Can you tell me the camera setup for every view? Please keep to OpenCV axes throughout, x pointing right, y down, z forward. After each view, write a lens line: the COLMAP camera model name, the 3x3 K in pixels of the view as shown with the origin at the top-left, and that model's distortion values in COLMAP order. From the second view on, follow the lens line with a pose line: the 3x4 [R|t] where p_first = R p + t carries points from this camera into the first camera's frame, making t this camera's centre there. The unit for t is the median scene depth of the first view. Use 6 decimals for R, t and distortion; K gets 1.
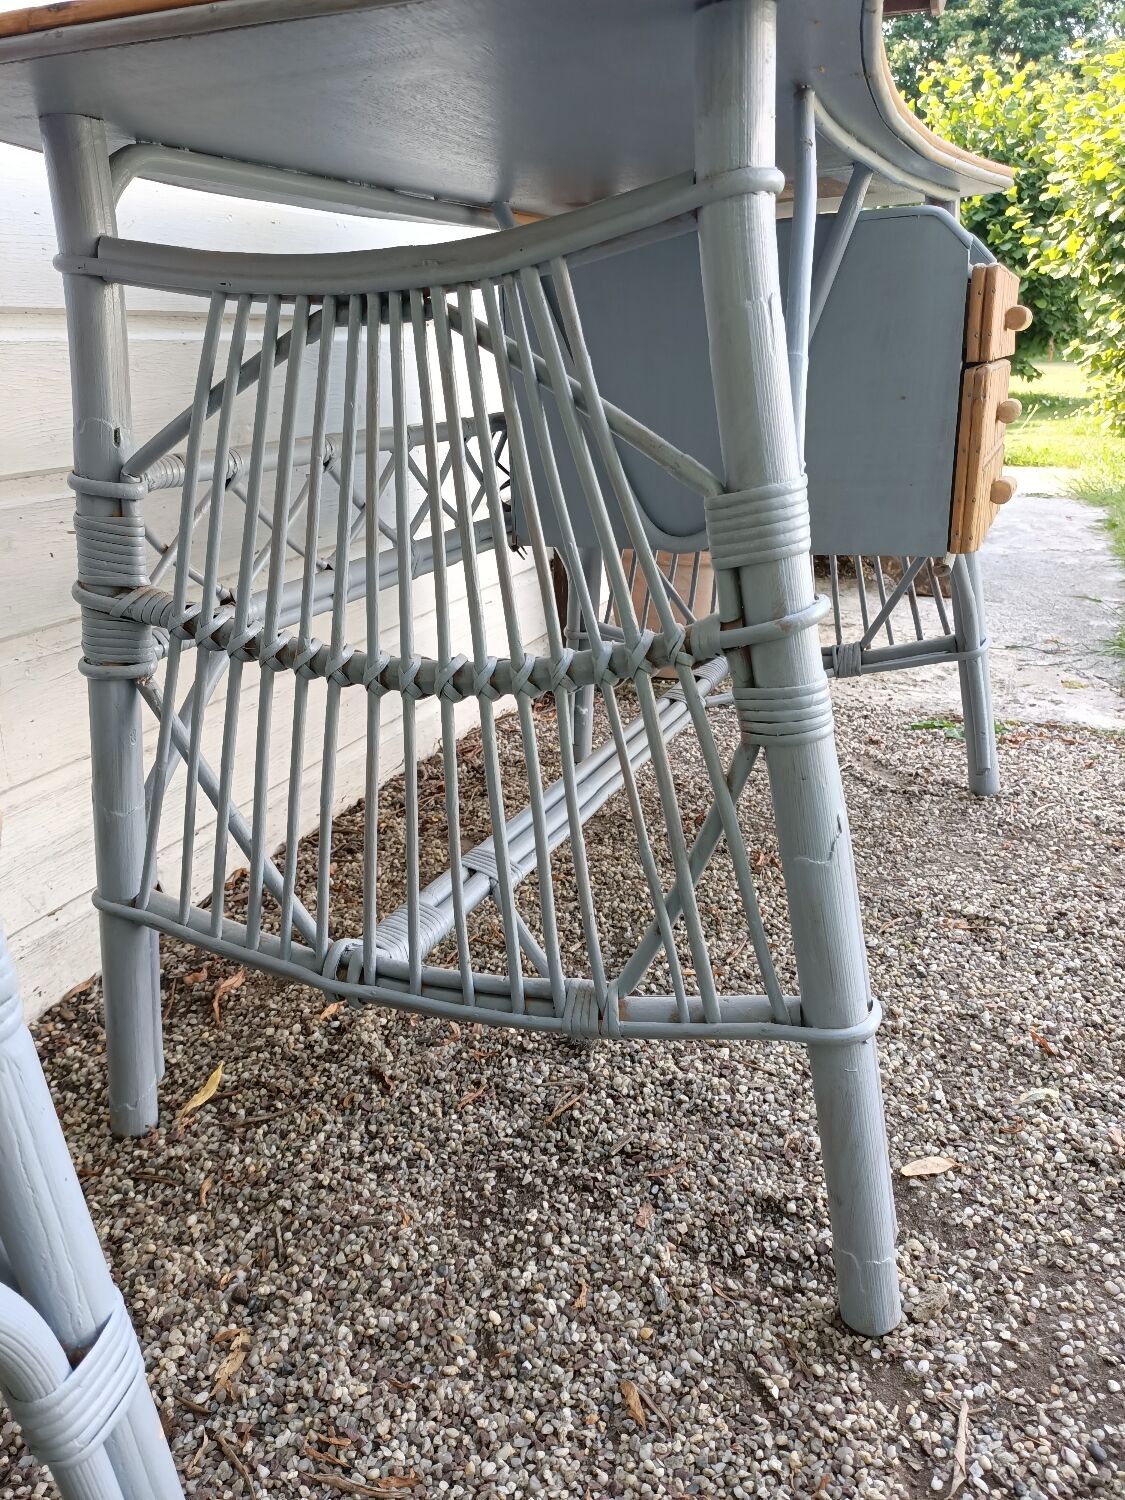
lens RADIAL K [[1103.0, 0, 554.9], [0, 1103.0, 747.6], [0, 0, 1]] dist [0.038148, -0.043364]
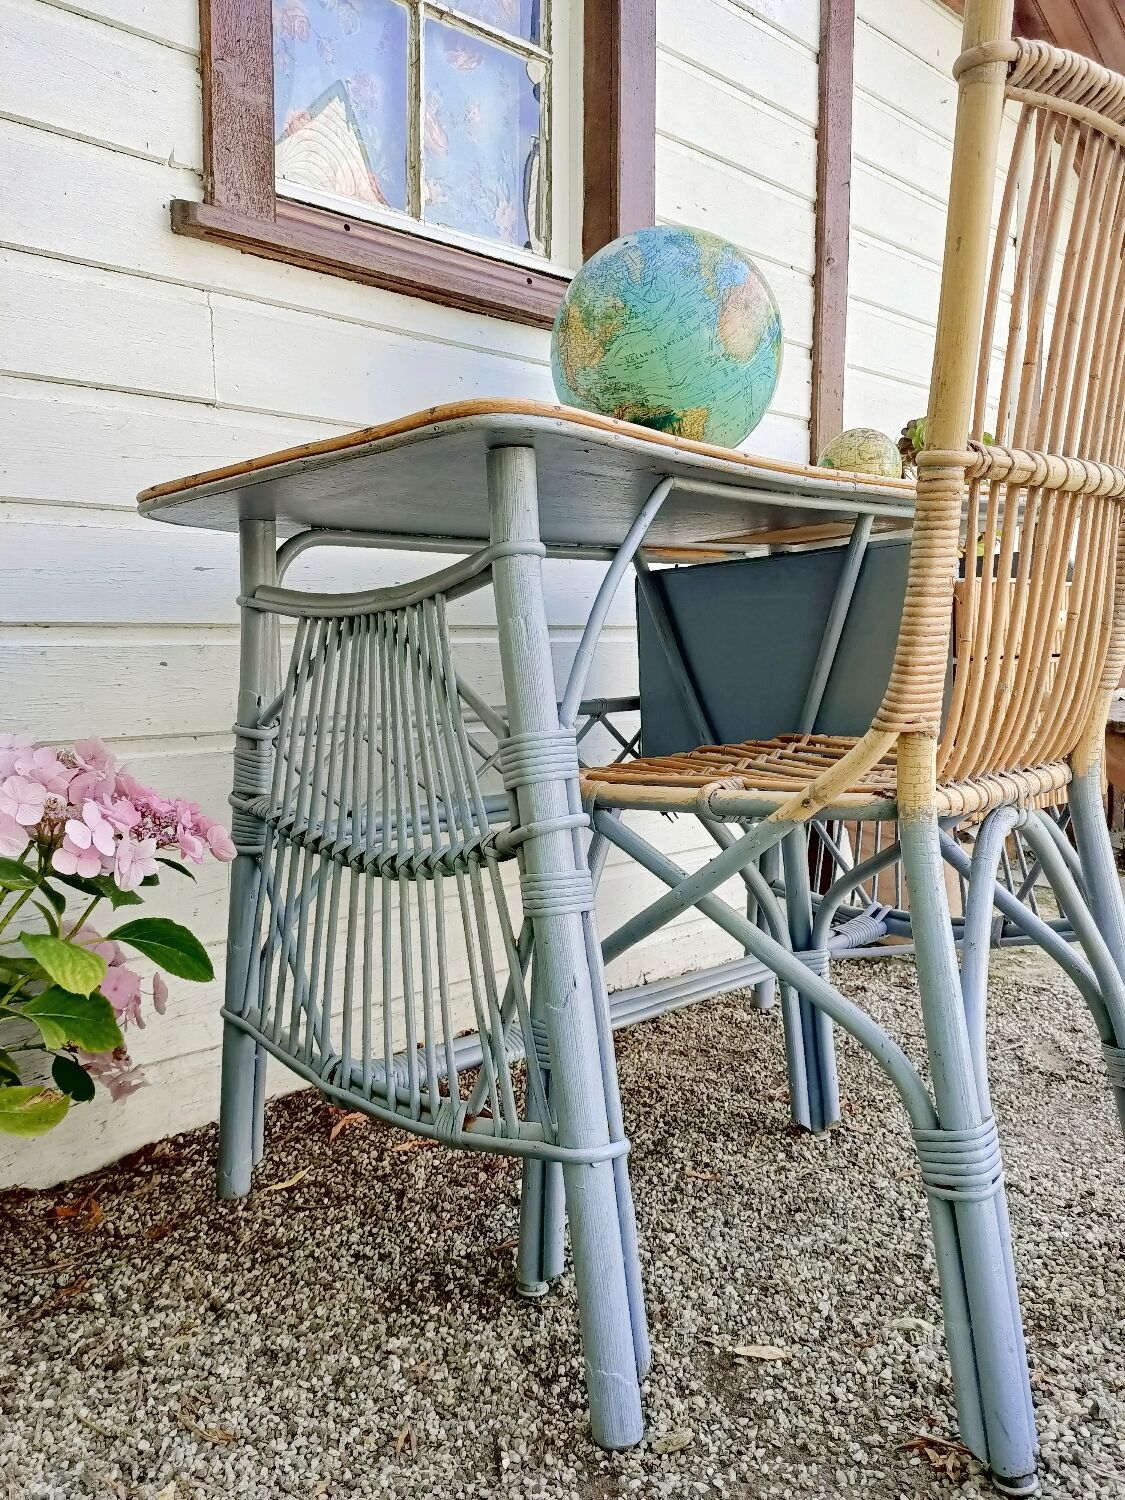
lens RADIAL K [[1103.0, 0, 567.8], [0, 1103.0, 751.4], [0, 0, 1]] dist [0.038148, -0.043364]
pose [[0.914039, 0.035084, -0.404107, 0.635760], [-0.134723, 0.965955, -0.220864, 0.079191], [0.382600, 0.256321, 0.887647, -0.216829]]
